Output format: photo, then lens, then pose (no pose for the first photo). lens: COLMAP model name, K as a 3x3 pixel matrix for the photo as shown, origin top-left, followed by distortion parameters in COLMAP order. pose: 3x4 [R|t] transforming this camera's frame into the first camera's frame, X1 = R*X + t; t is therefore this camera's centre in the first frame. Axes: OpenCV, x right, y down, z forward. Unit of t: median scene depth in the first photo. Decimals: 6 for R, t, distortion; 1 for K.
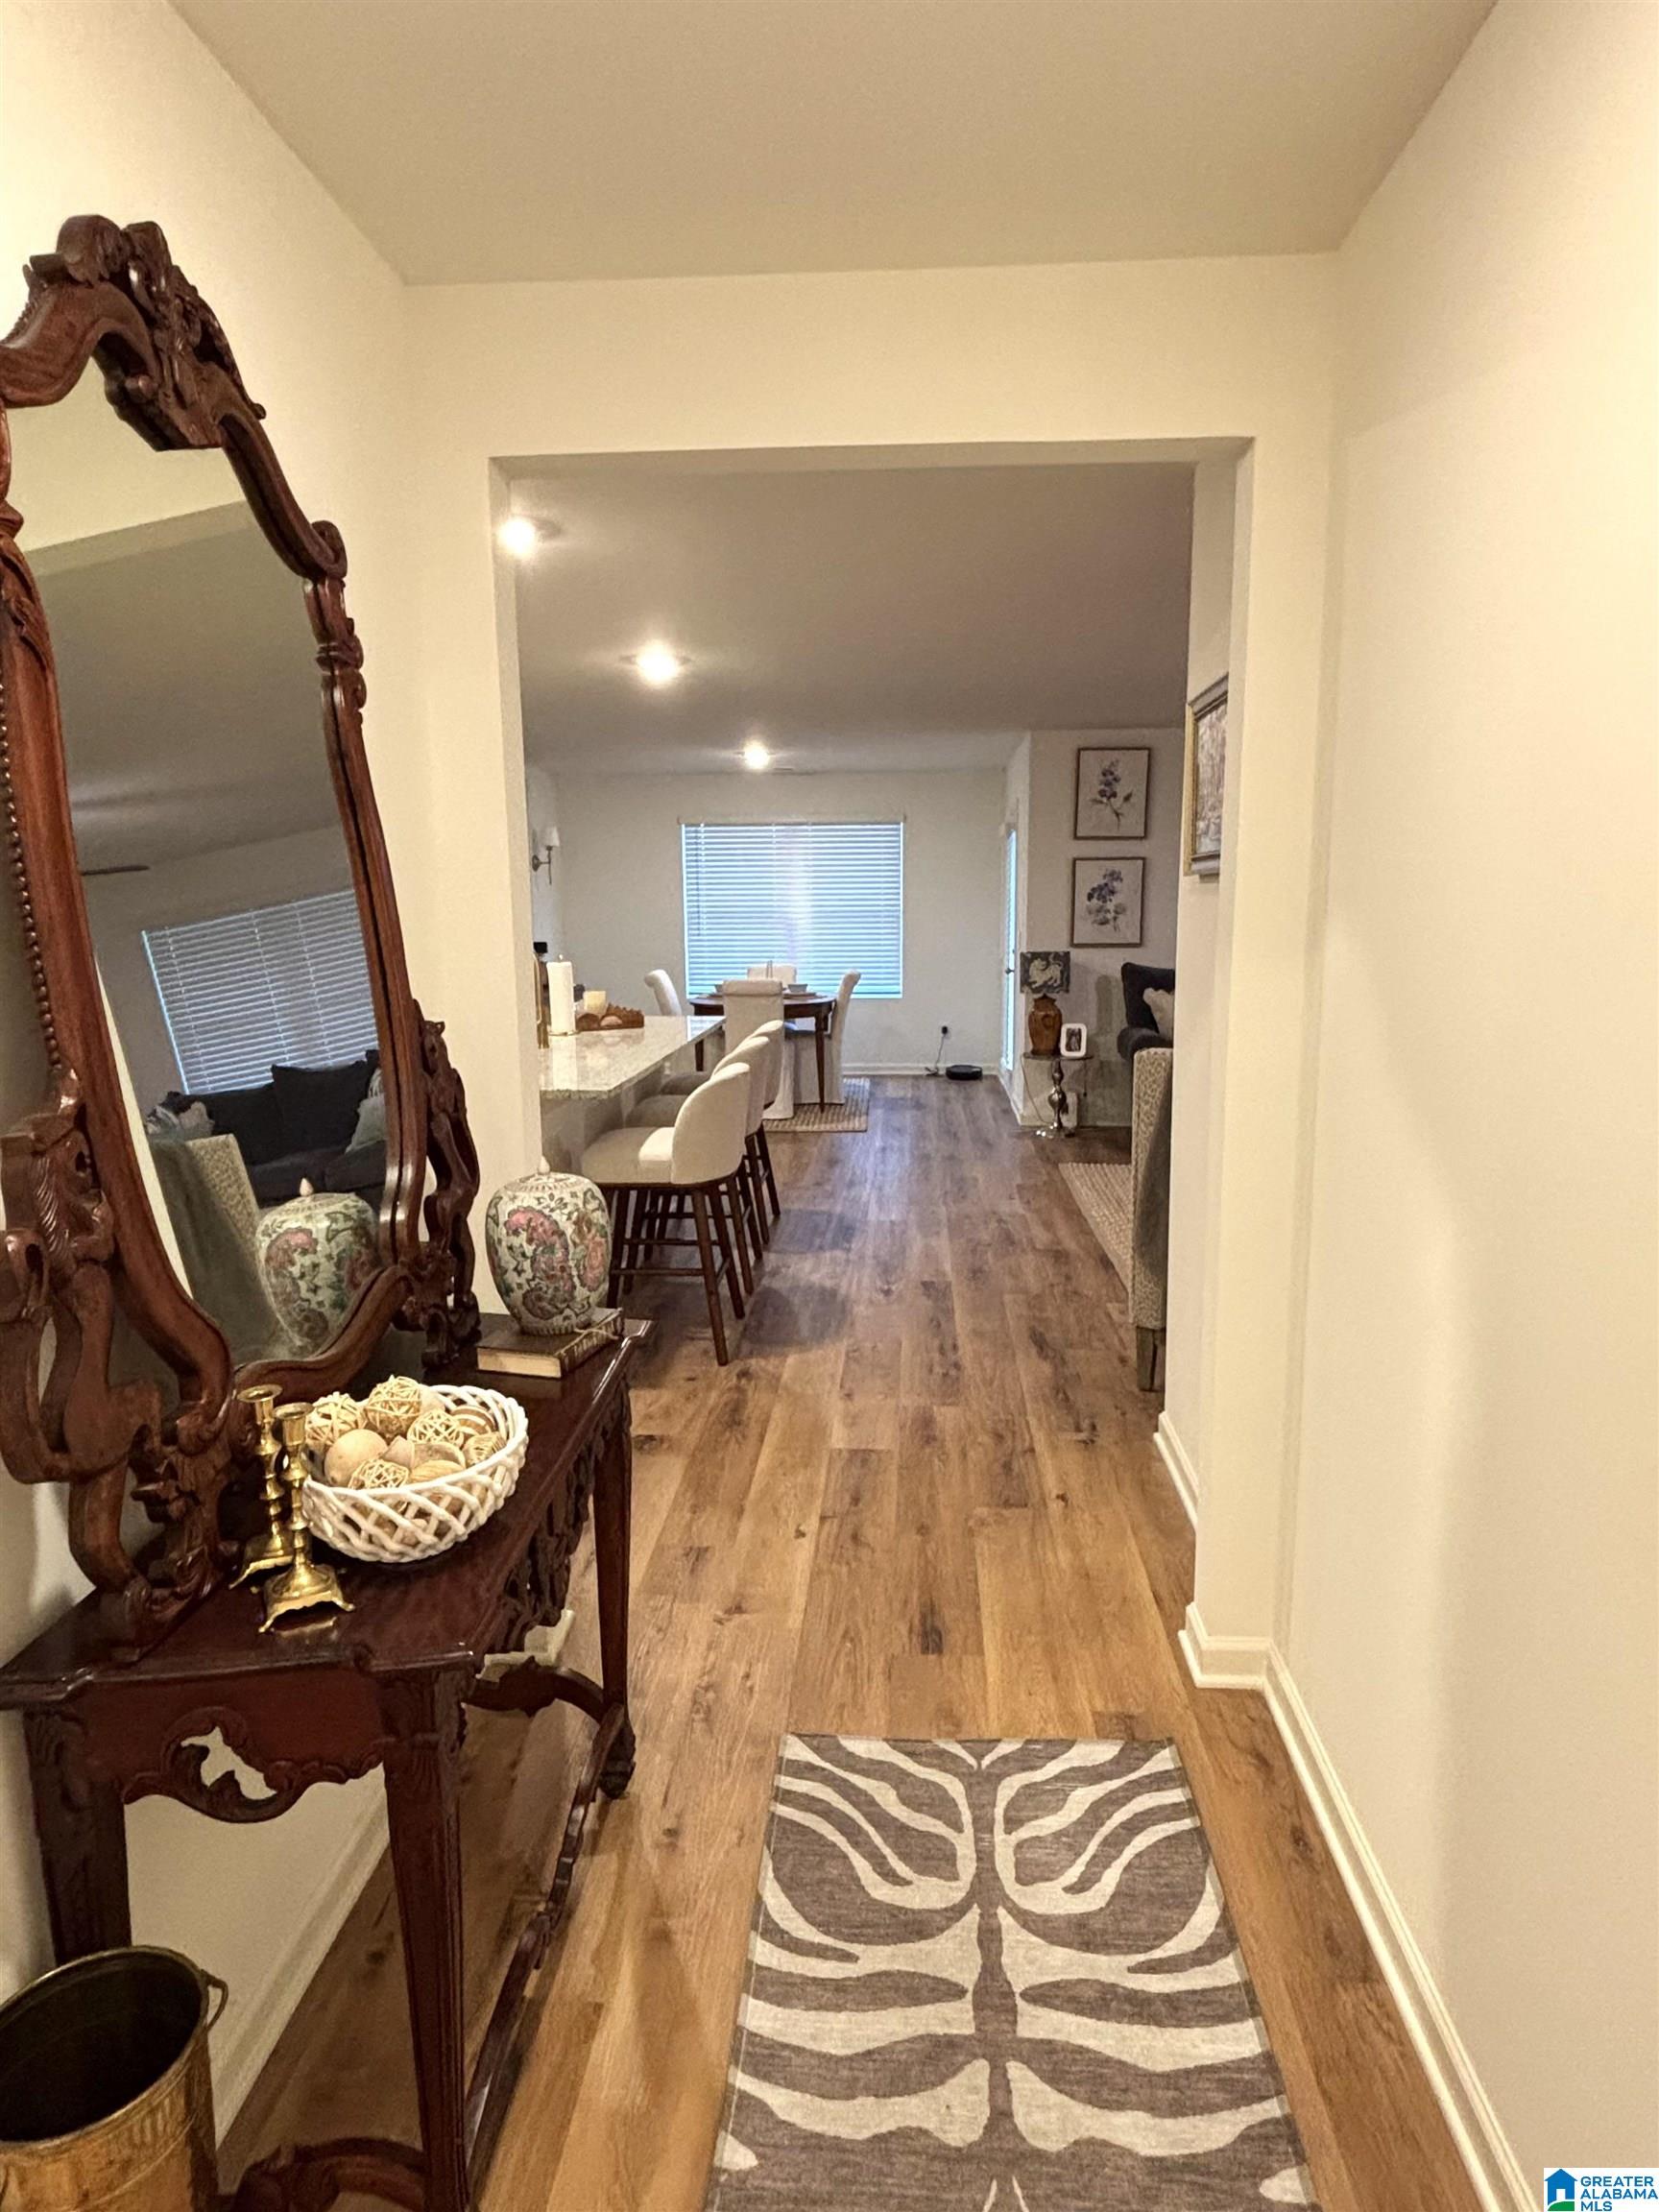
lens RADIAL K [[1278.6, 0, 829.5], [0, 1278.6, 1106.0], [0, 0, 1]] dist [0.018311, -0.029001]
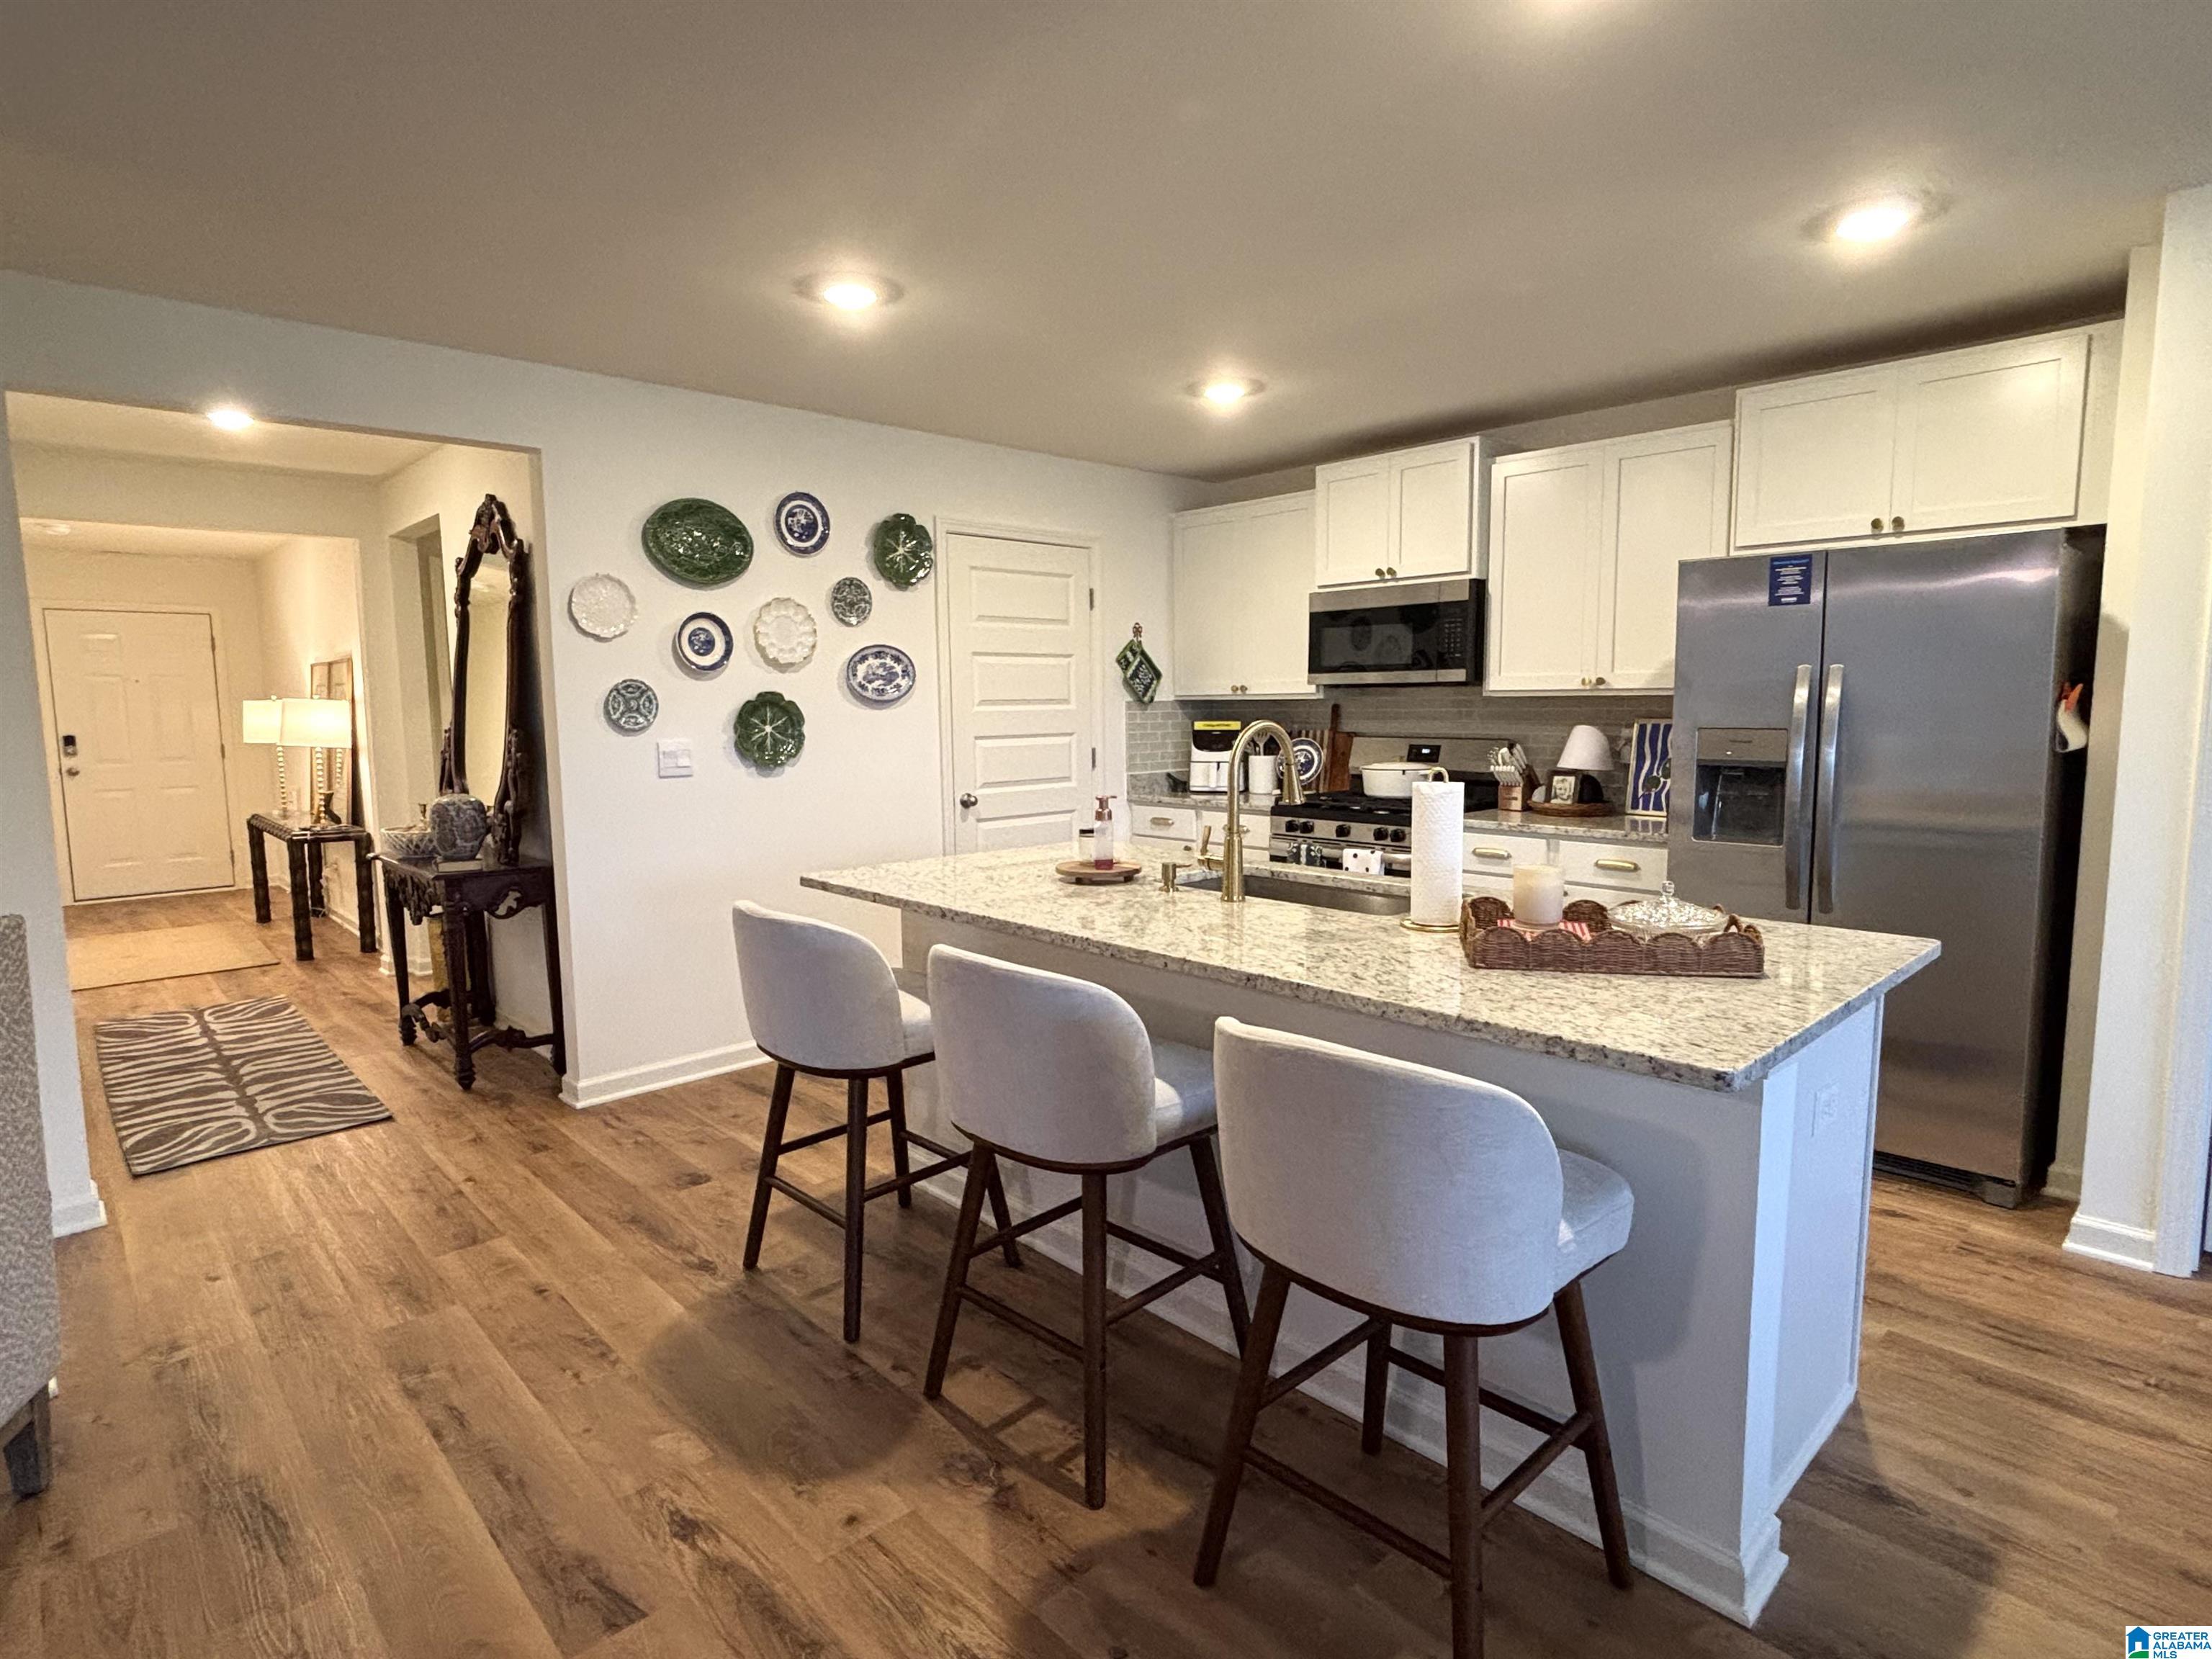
lens RADIAL K [[1146.0, 0, 1092.0], [0, 1146.0, 829.5], [0, 0, 1]] dist [0.033257, -0.034713]
pose [[-0.681879, 0.098307, -0.724829, 0.530125], [-0.100046, 0.969081, 0.225551, -0.478661], [0.724591, 0.226315, -0.650961, 3.199198]]
